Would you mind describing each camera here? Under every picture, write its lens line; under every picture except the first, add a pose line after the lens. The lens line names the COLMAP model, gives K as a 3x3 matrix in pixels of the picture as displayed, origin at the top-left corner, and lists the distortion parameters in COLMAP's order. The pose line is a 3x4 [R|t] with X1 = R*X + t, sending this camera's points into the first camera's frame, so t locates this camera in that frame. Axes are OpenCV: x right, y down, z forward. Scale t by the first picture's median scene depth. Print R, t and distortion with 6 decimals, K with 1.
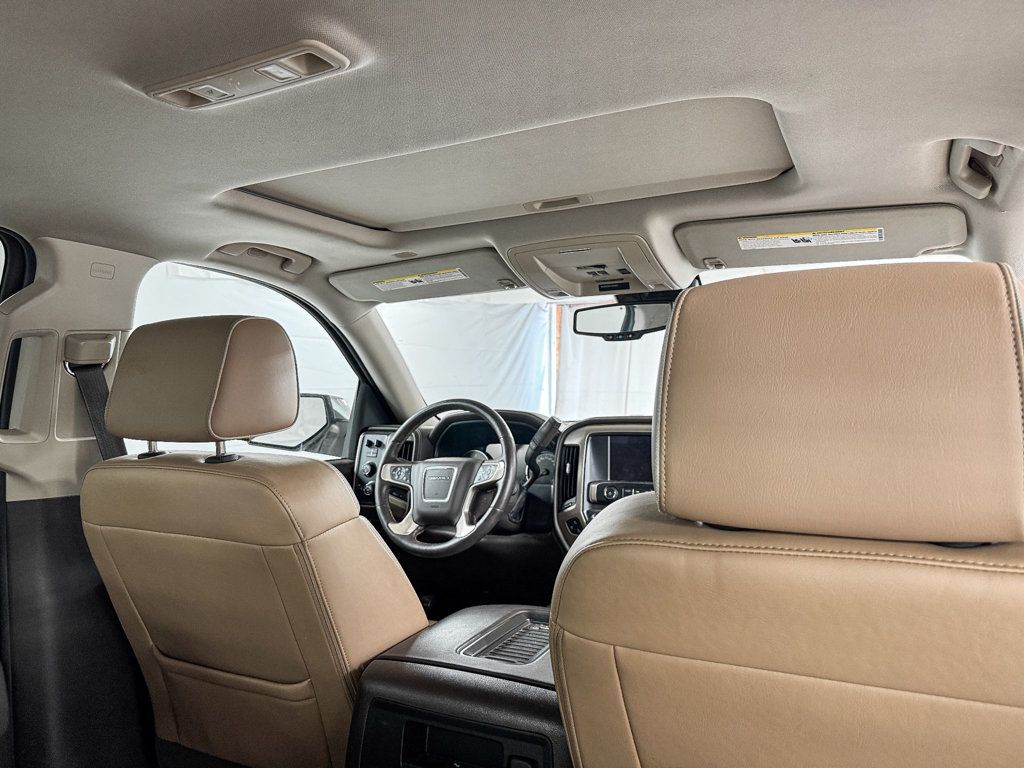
lens RADIAL K [[763.4, 0, 511.8], [0, 763.4, 386.6], [0, 0, 1]] dist [0.020933, -0.007470]
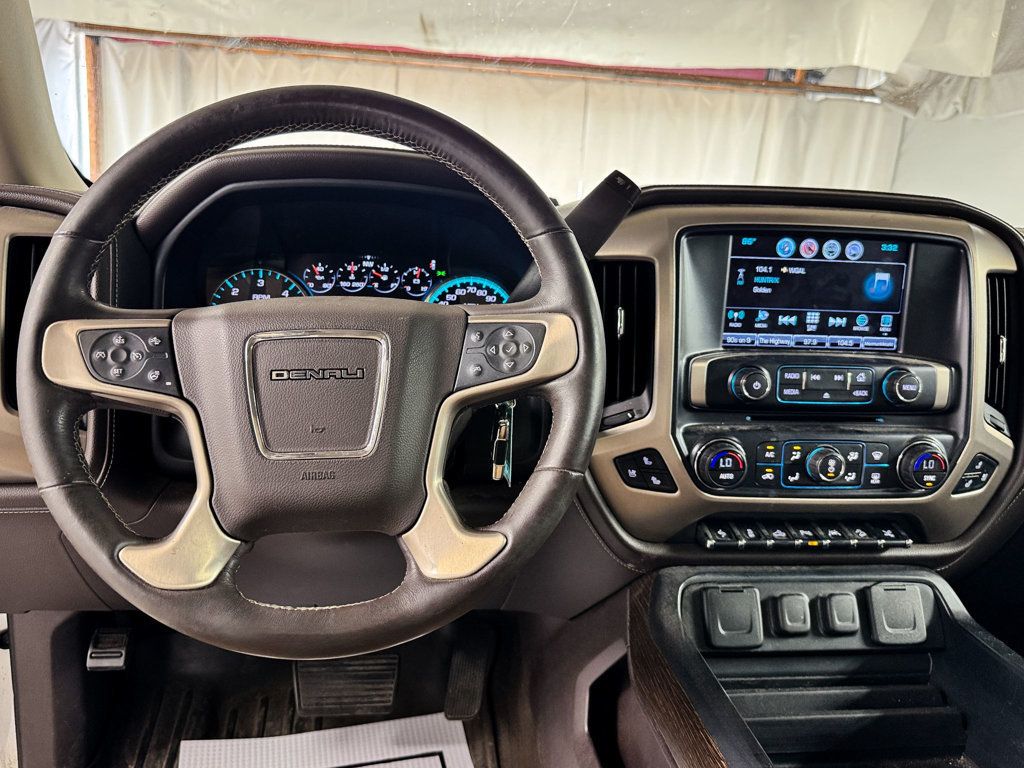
lens RADIAL K [[763.4, 0, 509.6], [0, 763.4, 379.6], [0, 0, 1]] dist [0.020933, -0.007470]
pose [[0.814353, -0.071758, 0.575916, -0.196247], [-0.068138, 0.973643, 0.217662, 0.056512], [-0.576356, -0.216496, 0.788000, 0.733623]]
